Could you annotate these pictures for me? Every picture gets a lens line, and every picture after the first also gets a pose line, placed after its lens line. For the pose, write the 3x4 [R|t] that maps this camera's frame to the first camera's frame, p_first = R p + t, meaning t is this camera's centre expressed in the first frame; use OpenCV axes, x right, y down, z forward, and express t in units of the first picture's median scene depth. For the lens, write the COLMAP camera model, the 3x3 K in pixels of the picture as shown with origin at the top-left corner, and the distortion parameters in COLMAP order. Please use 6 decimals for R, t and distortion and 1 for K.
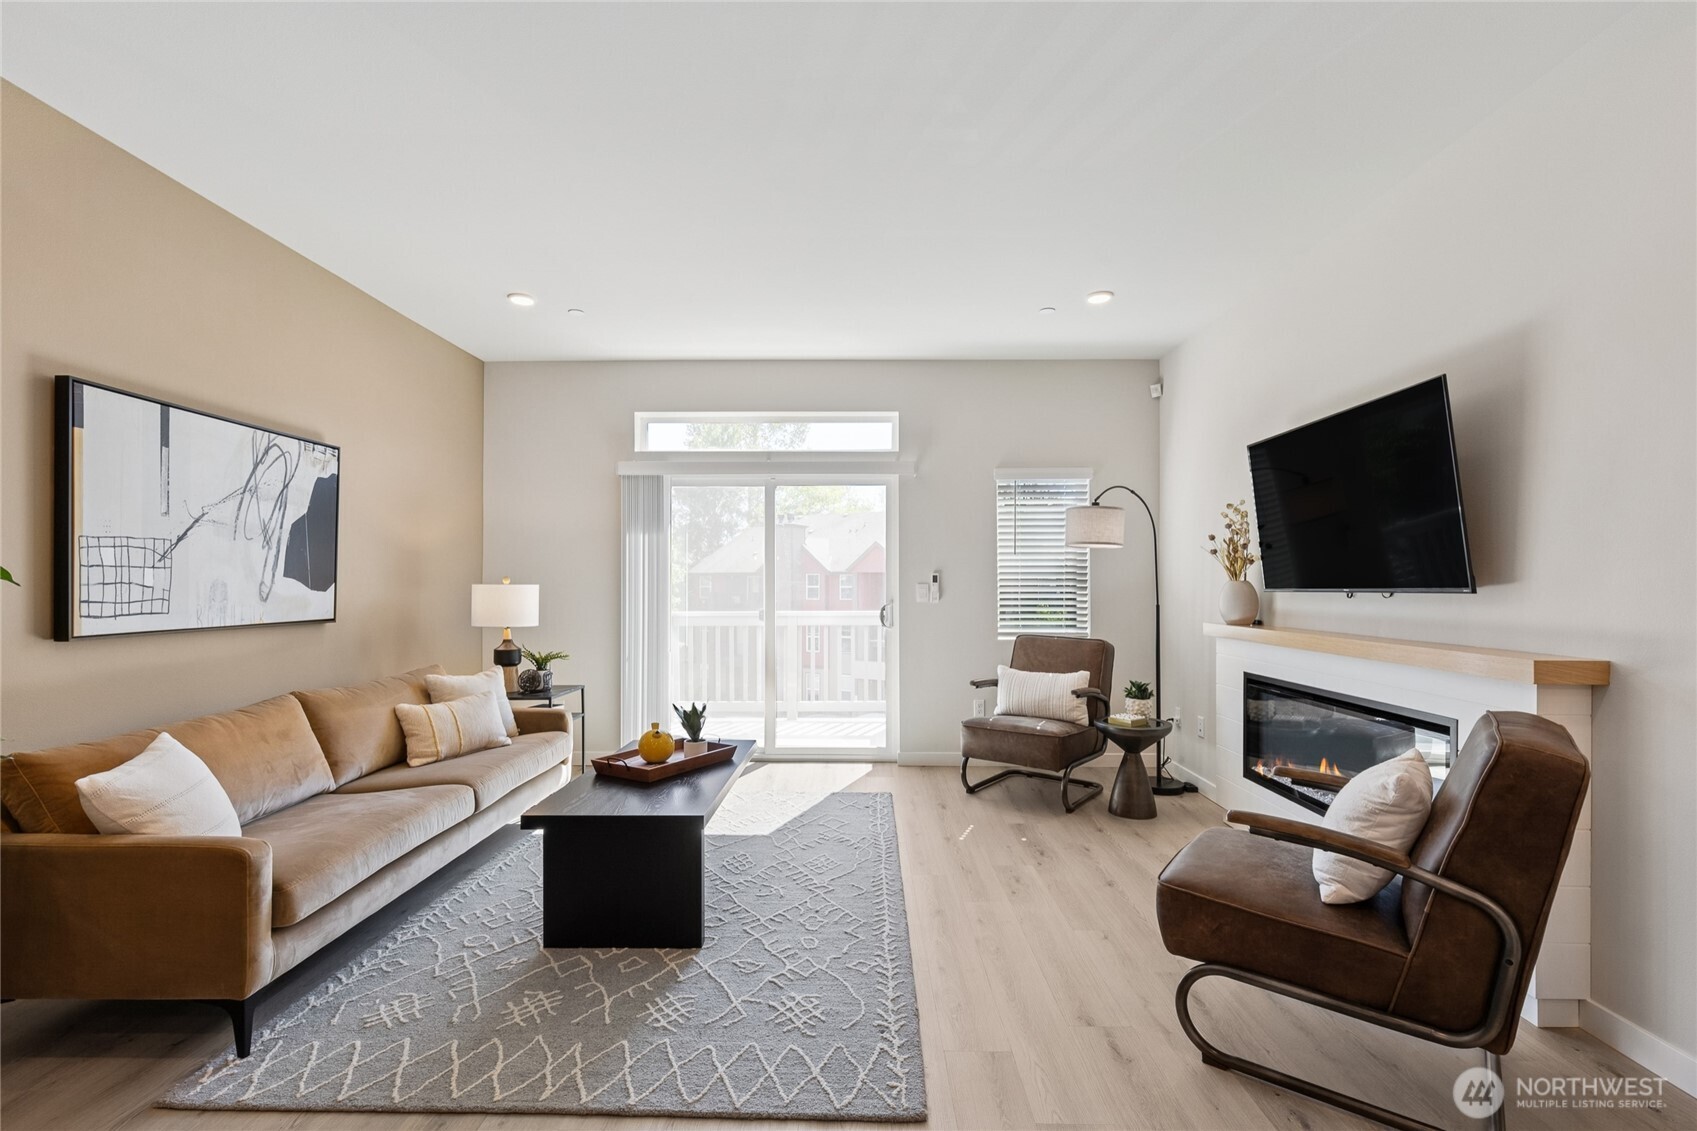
lens RADIAL K [[763.7, 0, 849.9], [0, 763.7, 584.7], [0, 0, 1]] dist [0.008851, -0.000443]
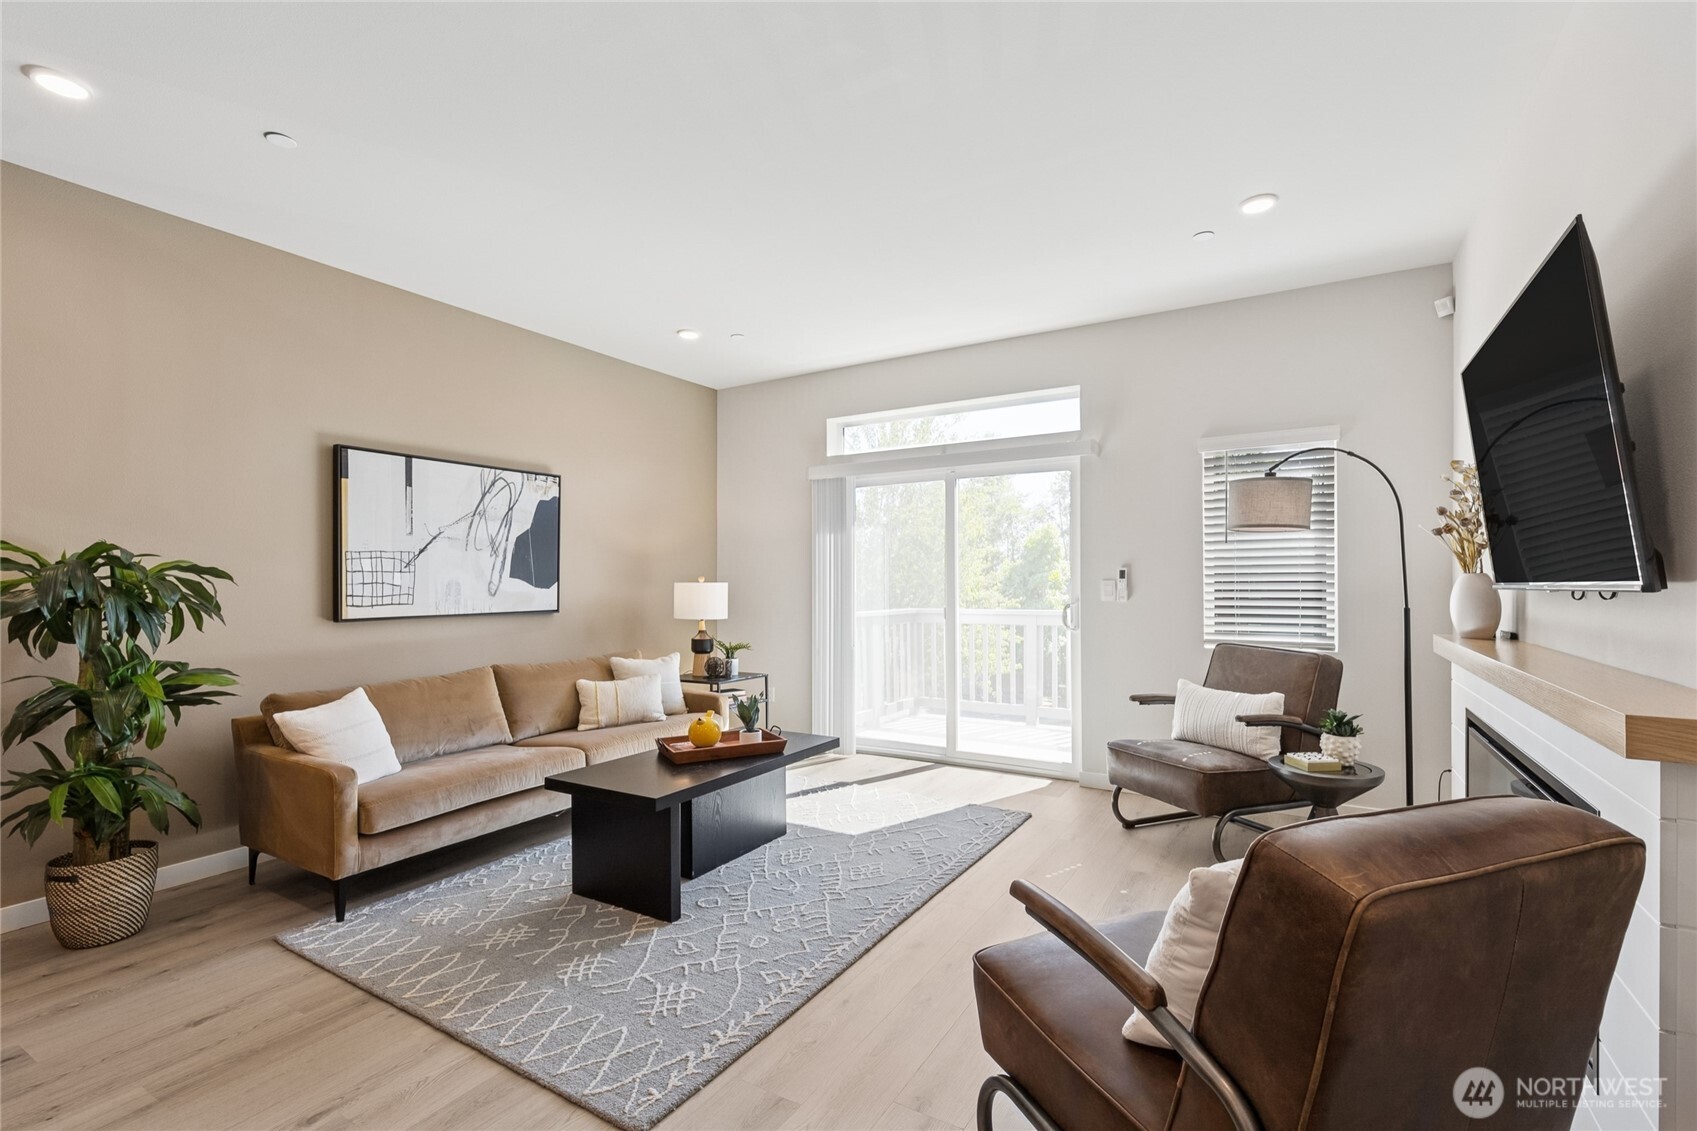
lens RADIAL K [[763.7, 0, 849.9], [0, 763.7, 584.7], [0, 0, 1]] dist [0.008851, -0.000443]
pose [[0.864508, -0.001818, -0.502616, 0.403915], [0.004154, 0.999985, 0.003527, -0.000266], [0.502602, -0.005137, 0.864503, 0.147539]]
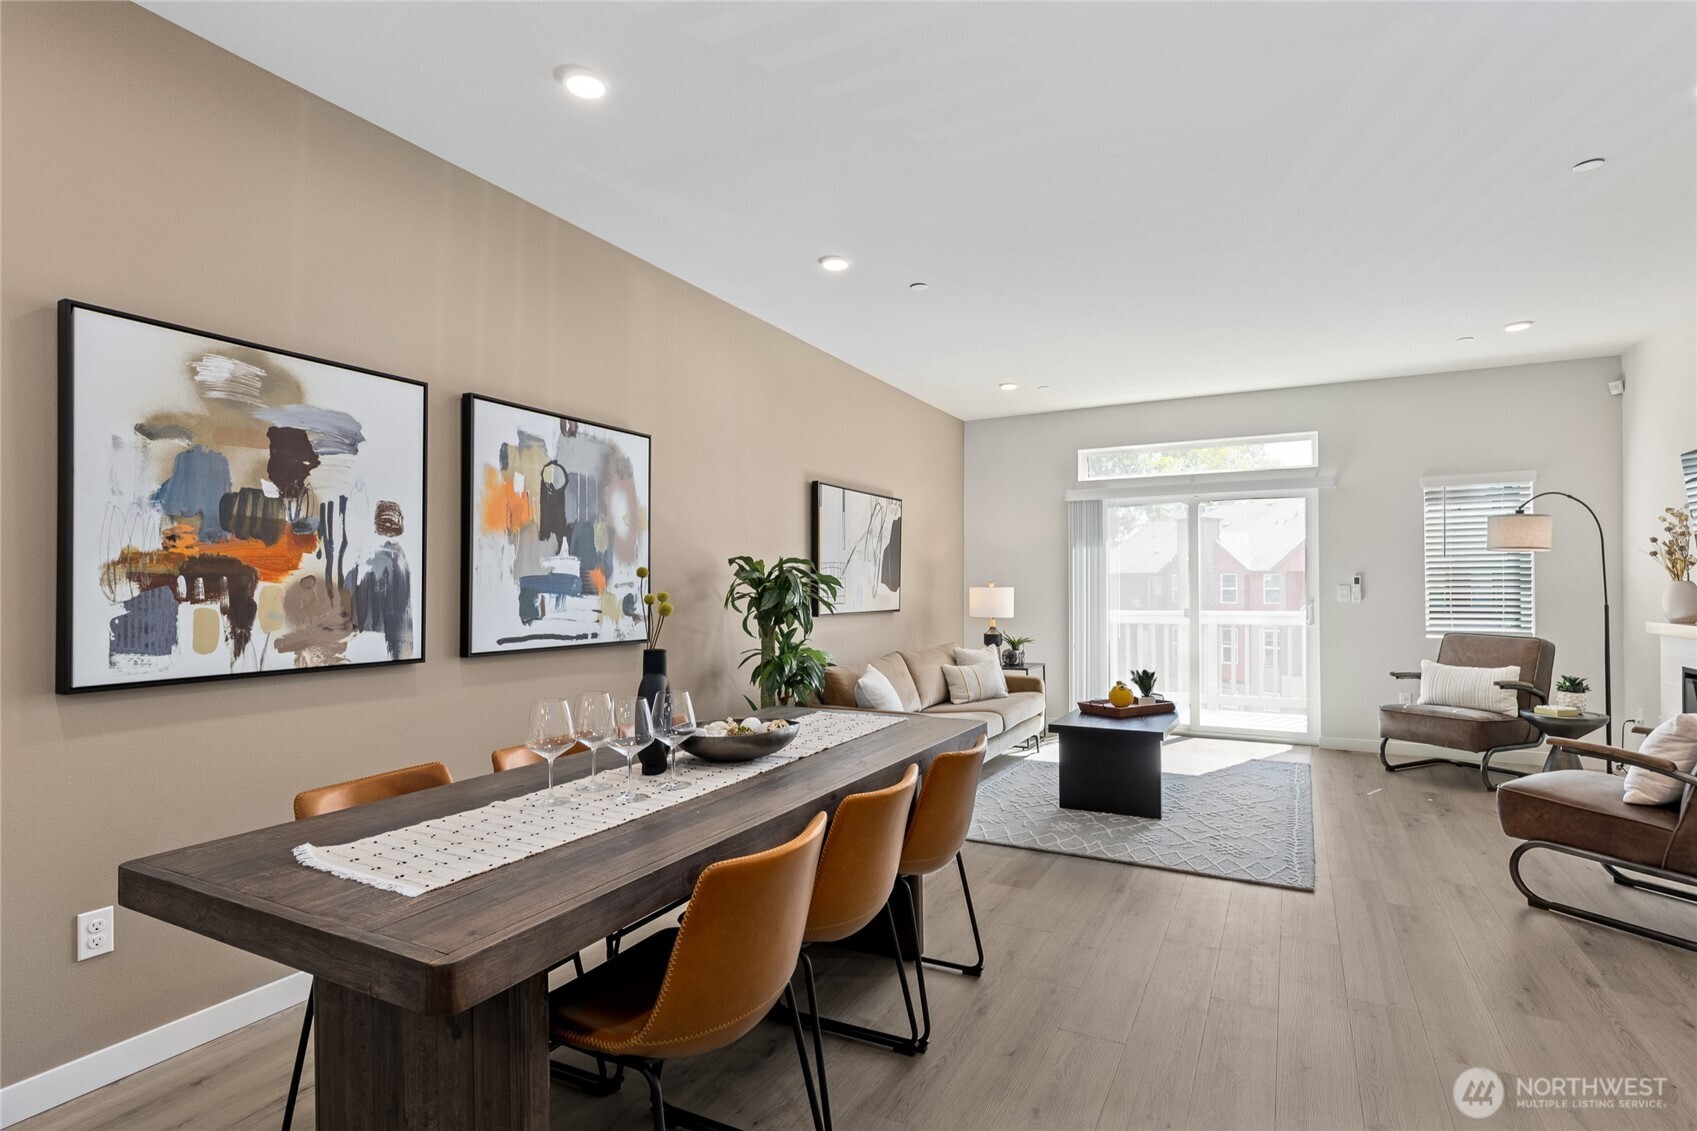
lens RADIAL K [[842.8, 0, 849.7], [0, 842.8, 584.0], [0, 0, 1]] dist [-0.002319, 0.001614]
pose [[0.891262, -0.005218, -0.453458, 0.015790], [0.003749, 0.999984, -0.004139, -0.000814], [0.453472, 0.001989, 0.891268, -0.593897]]
